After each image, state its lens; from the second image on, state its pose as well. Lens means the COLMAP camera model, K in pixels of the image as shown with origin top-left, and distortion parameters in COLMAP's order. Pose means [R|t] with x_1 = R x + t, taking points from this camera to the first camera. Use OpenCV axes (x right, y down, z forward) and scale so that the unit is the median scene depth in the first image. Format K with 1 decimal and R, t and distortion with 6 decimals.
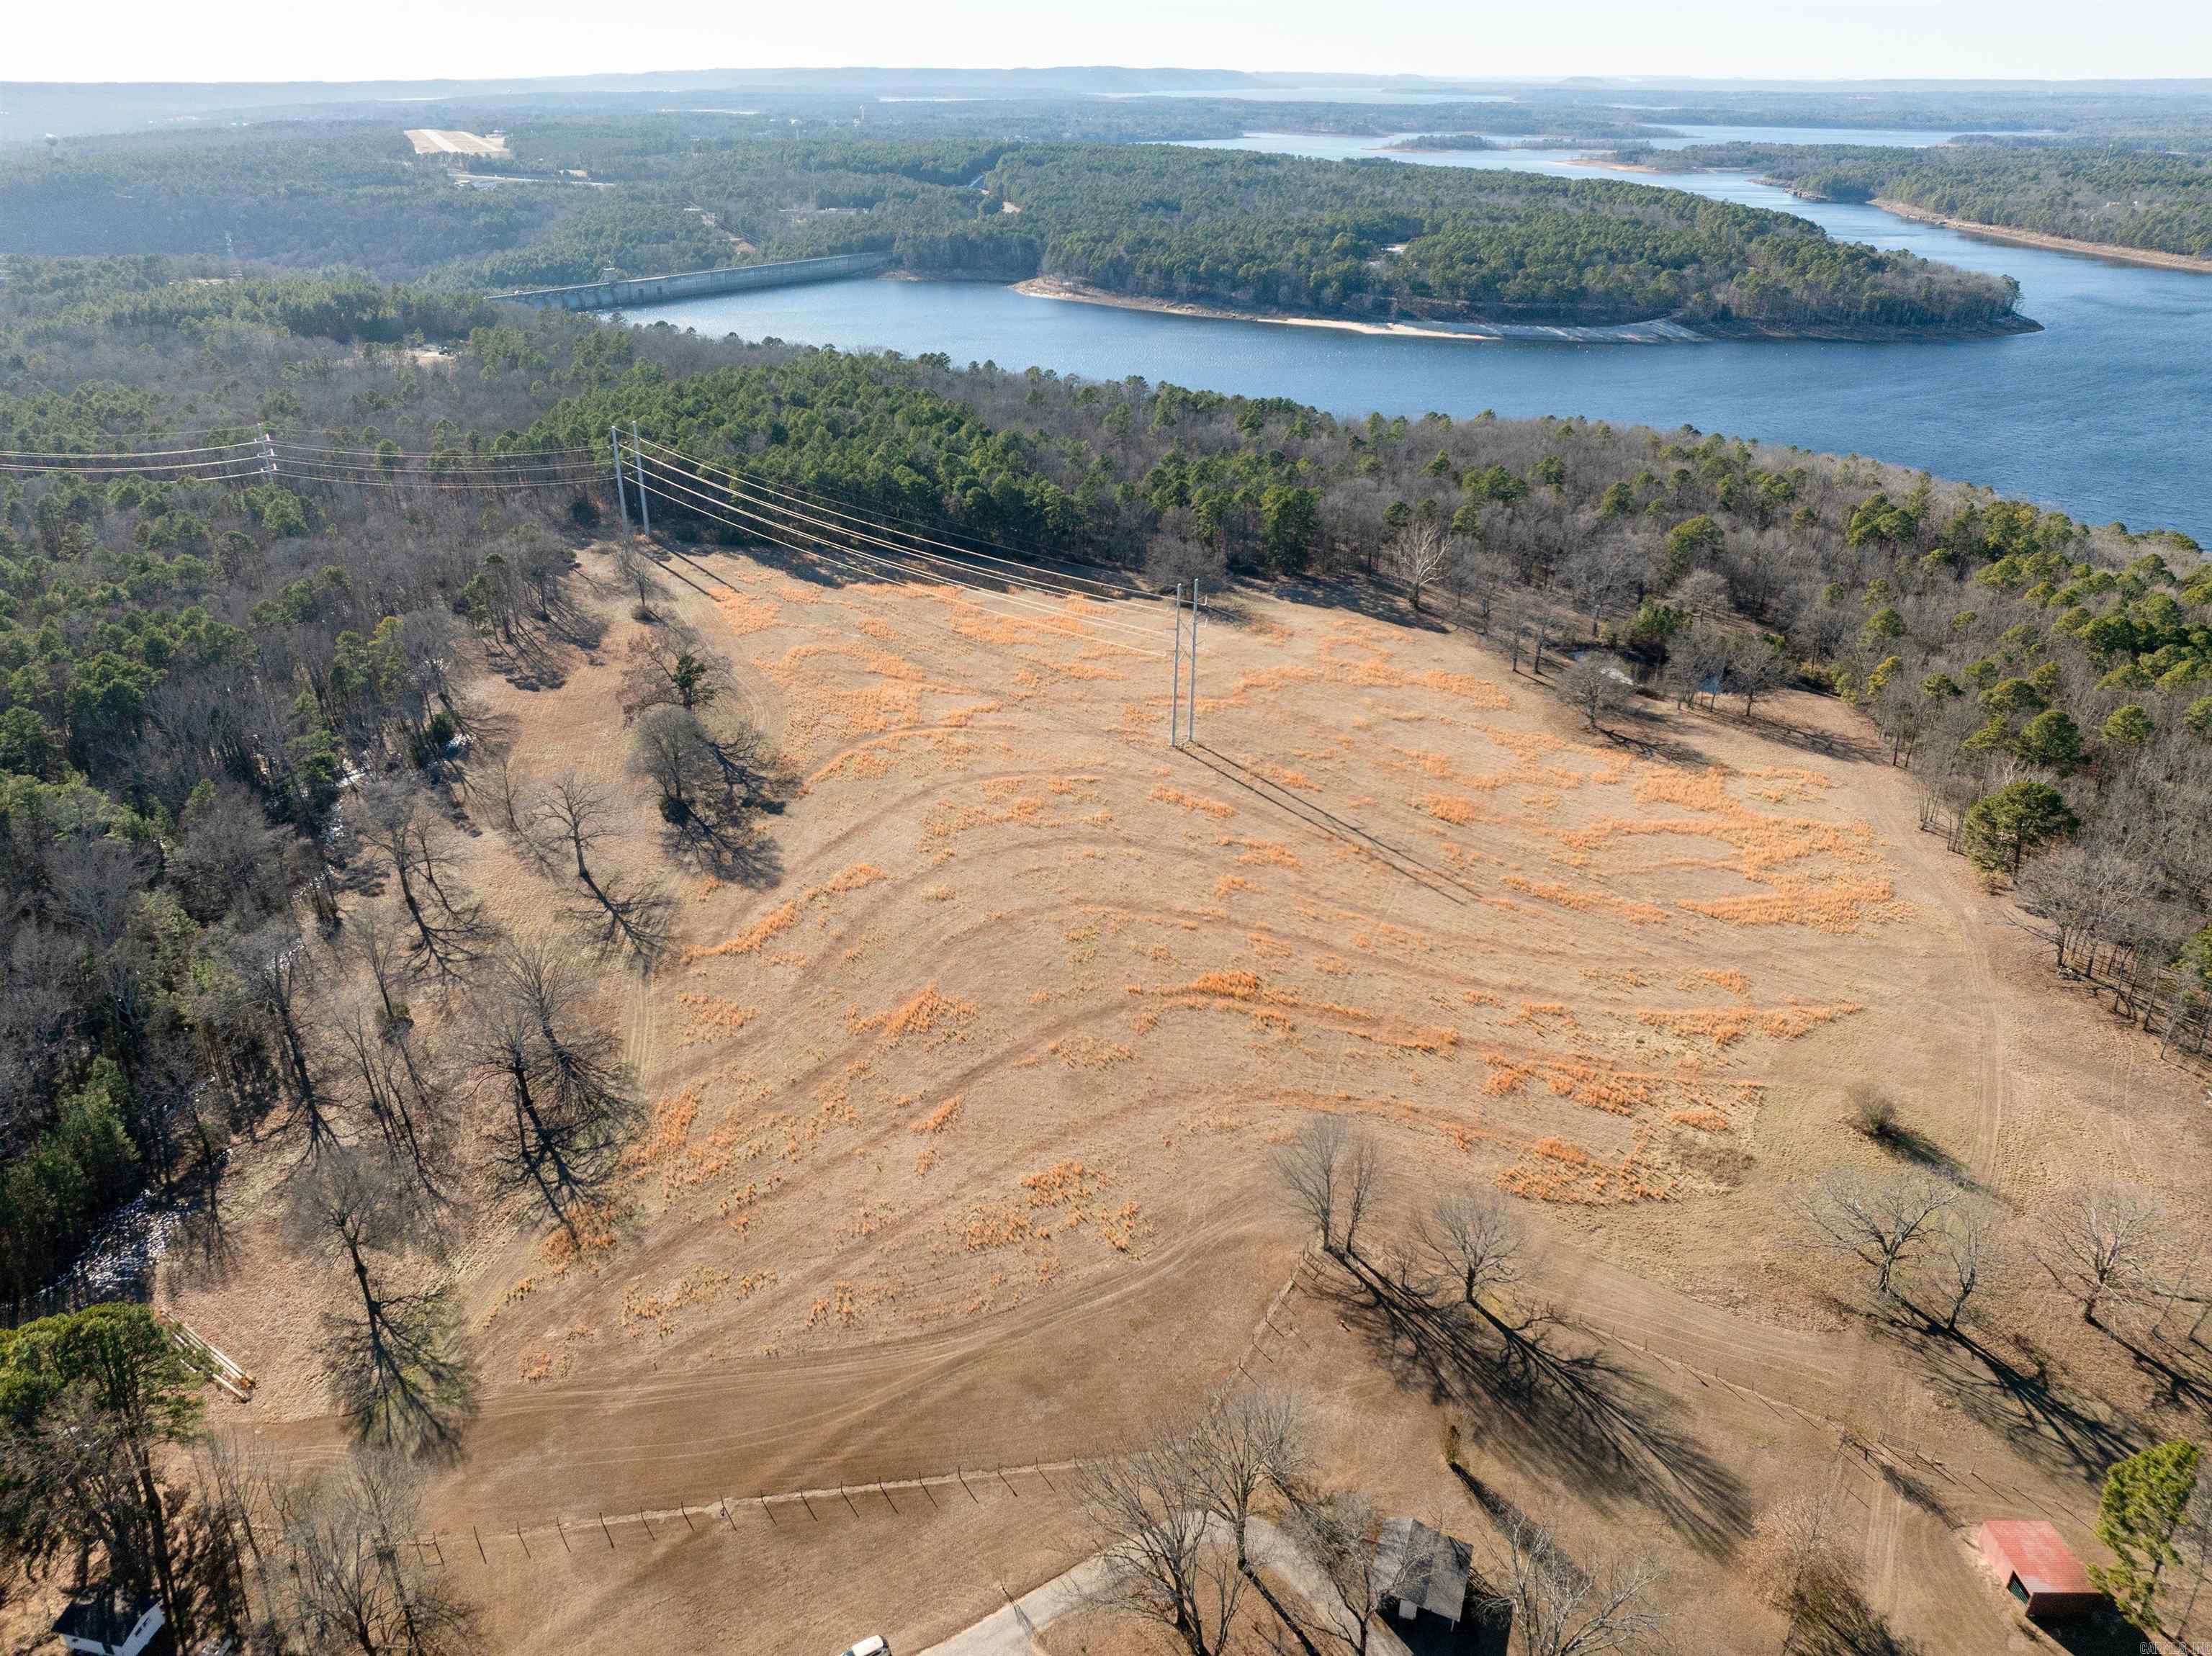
lens RADIAL K [[1564.3, 0, 1106.0], [0, 1564.3, 828.0], [0, 0, 1]] dist [-0.054882, 0.026750]
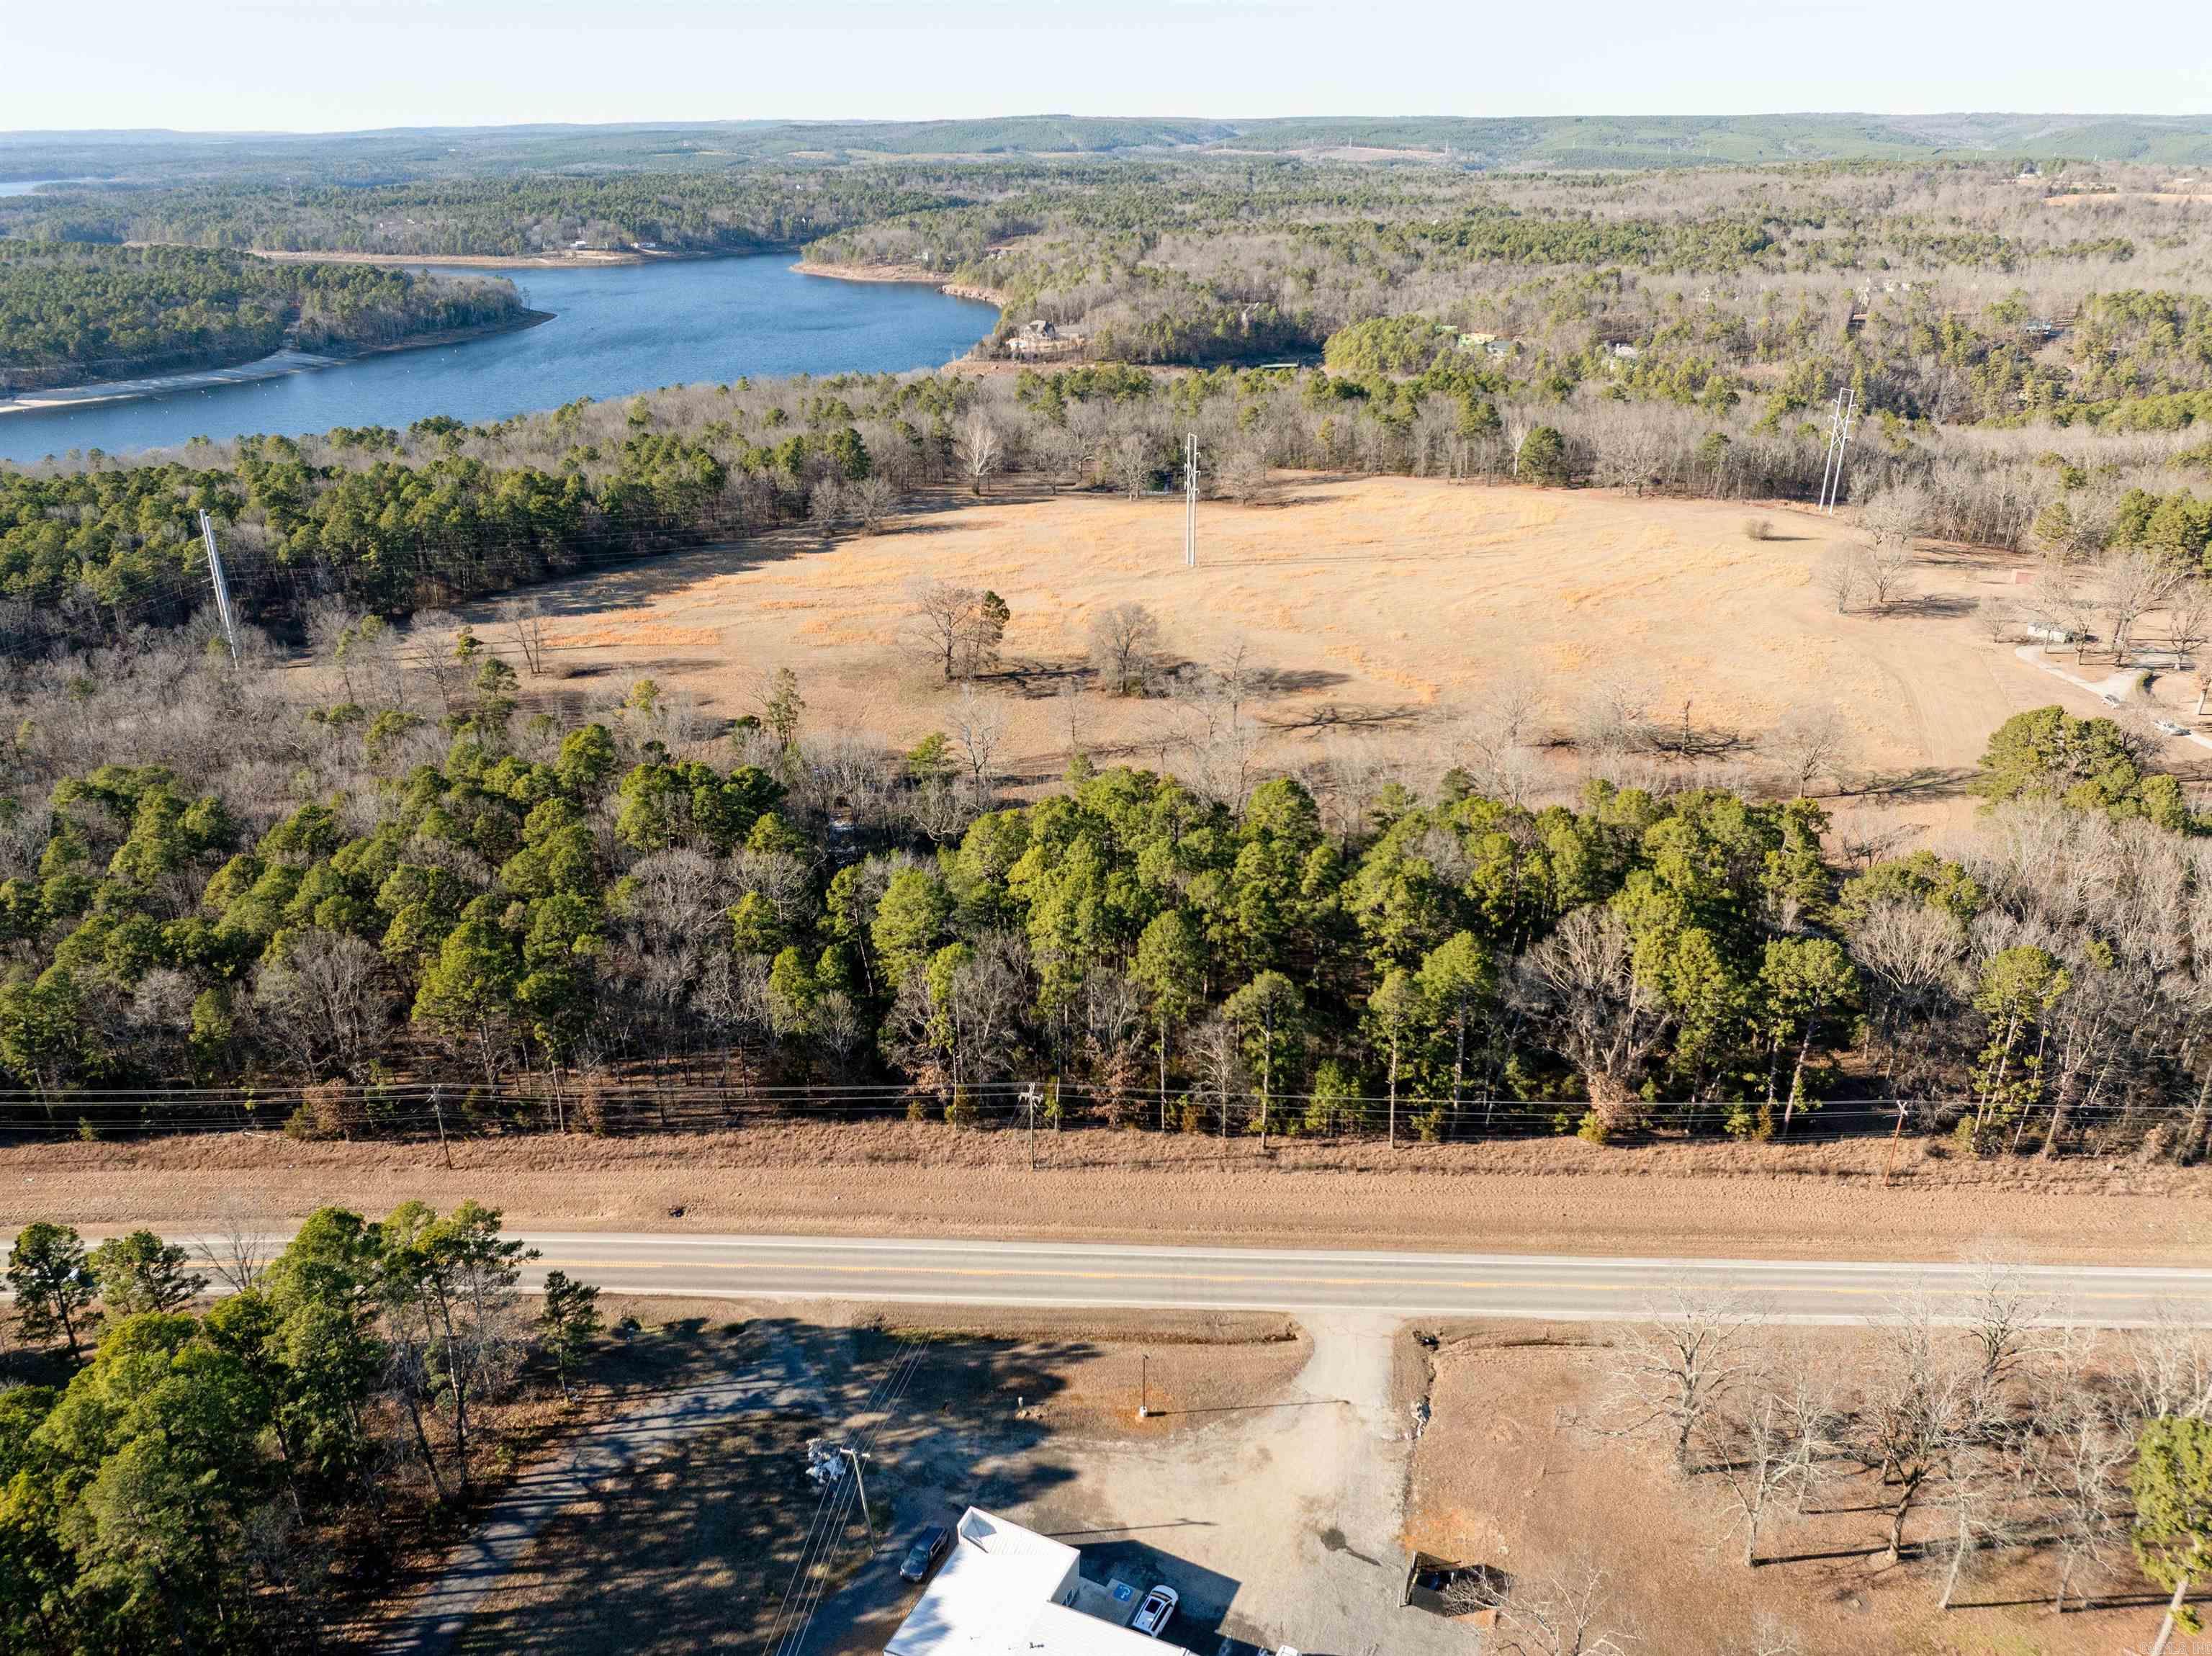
lens RADIAL K [[1564.3, 0, 1106.0], [0, 1564.3, 828.0], [0, 0, 1]] dist [-0.054882, 0.026750]
pose [[0.444774, -0.372973, 0.814289, -0.296086], [0.395009, 0.897657, 0.195399, -0.037560], [-0.803831, 0.234743, 0.546582, 0.107653]]
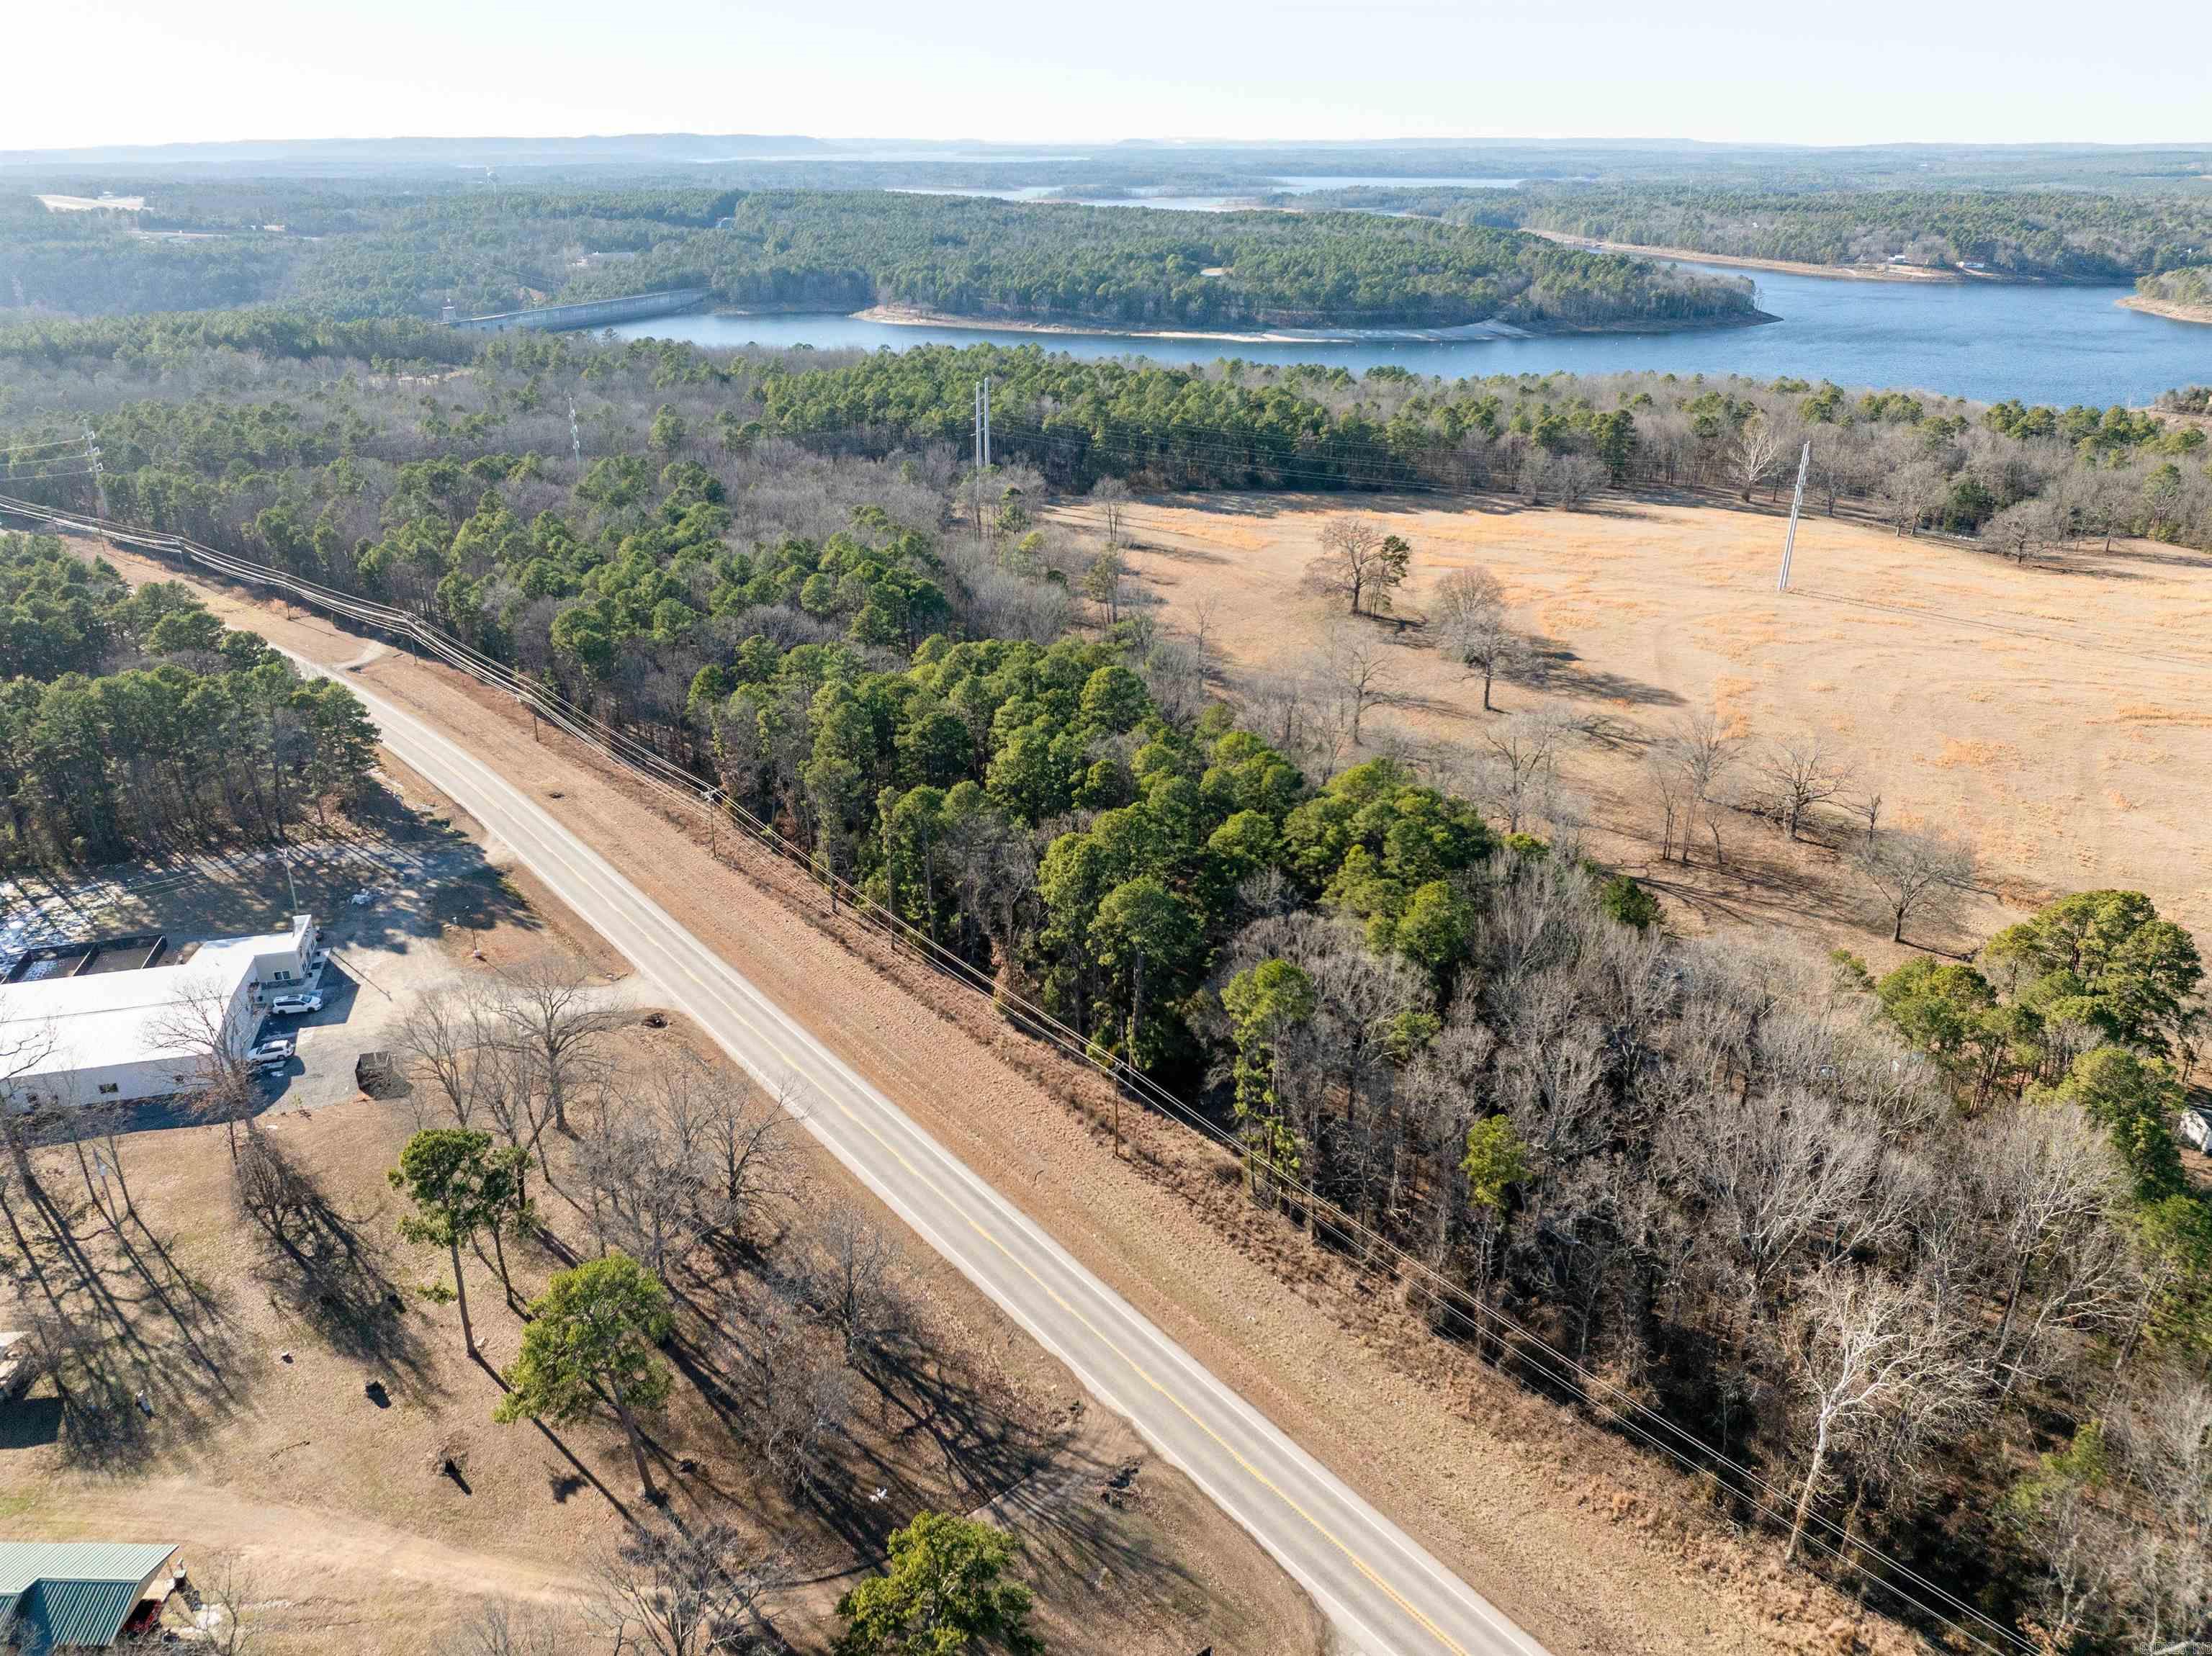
lens RADIAL K [[1564.3, 0, 1106.0], [0, 1564.3, 828.0], [0, 0, 1]] dist [-0.054882, 0.026750]
pose [[0.966306, -0.106380, 0.234383, -0.190262], [0.114842, 0.993124, -0.022716, 0.023122], [-0.230355, 0.048868, 0.971879, 0.004722]]
